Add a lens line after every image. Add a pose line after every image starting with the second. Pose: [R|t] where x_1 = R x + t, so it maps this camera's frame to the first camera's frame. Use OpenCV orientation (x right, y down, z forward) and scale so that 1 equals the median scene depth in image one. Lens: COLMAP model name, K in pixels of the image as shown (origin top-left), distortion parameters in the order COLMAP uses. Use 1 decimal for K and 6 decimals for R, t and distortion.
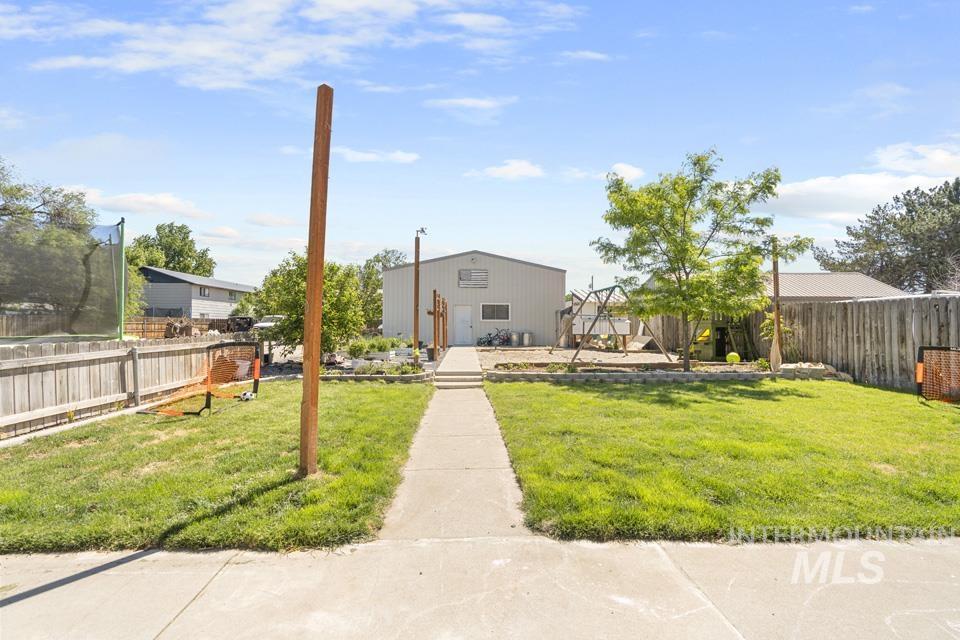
lens RADIAL K [[435.5, 0, 480.0], [0, 435.5, 320.0], [0, 0, 1]] dist [-0.019191, -0.000037]
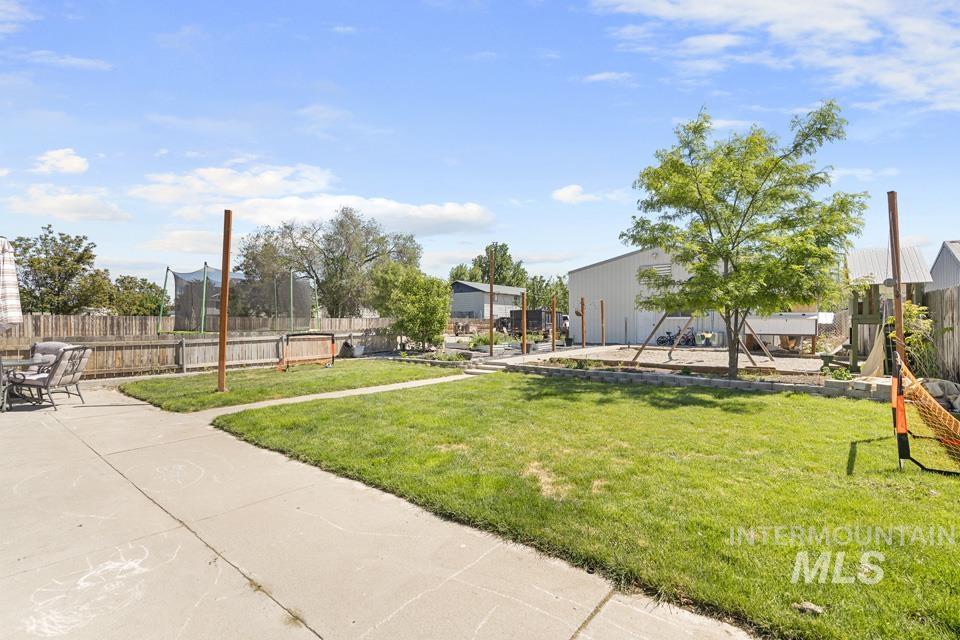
lens RADIAL K [[435.5, 0, 480.0], [0, 435.5, 320.0], [0, 0, 1]] dist [-0.019191, -0.000037]
pose [[0.749306, -0.009190, -0.662161, 0.238744], [0.010959, 0.999939, -0.001477, 0.001920], [0.662134, -0.006150, 0.749361, 0.028024]]
